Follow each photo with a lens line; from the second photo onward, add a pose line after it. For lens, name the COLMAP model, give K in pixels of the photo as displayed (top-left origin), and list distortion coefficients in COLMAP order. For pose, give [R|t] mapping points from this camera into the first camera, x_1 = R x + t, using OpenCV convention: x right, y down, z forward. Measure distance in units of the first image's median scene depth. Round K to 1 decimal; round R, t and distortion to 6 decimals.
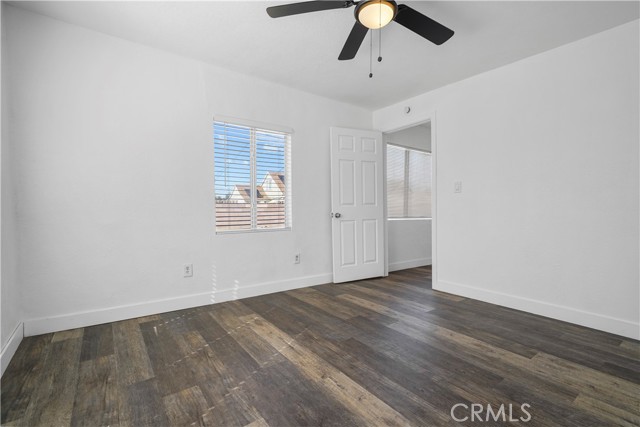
lens RADIAL K [[294.8, 0, 326.0], [0, 294.8, 208.9], [0, 0, 1]] dist [-0.004393, 0.001915]
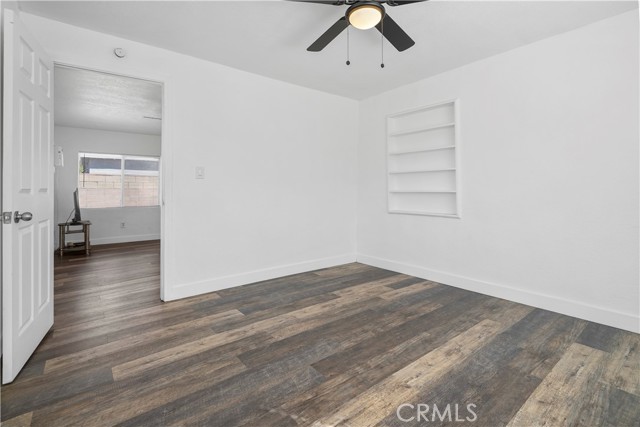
lens RADIAL K [[294.8, 0, 329.4], [0, 294.8, 192.4], [0, 0, 1]] dist [-0.004393, 0.001915]
pose [[-0.038836, 0.001388, 0.999245, -0.757906], [0.010092, 0.999949, -0.000997, -0.013489], [-0.999195, 0.010046, -0.038848, 1.081602]]
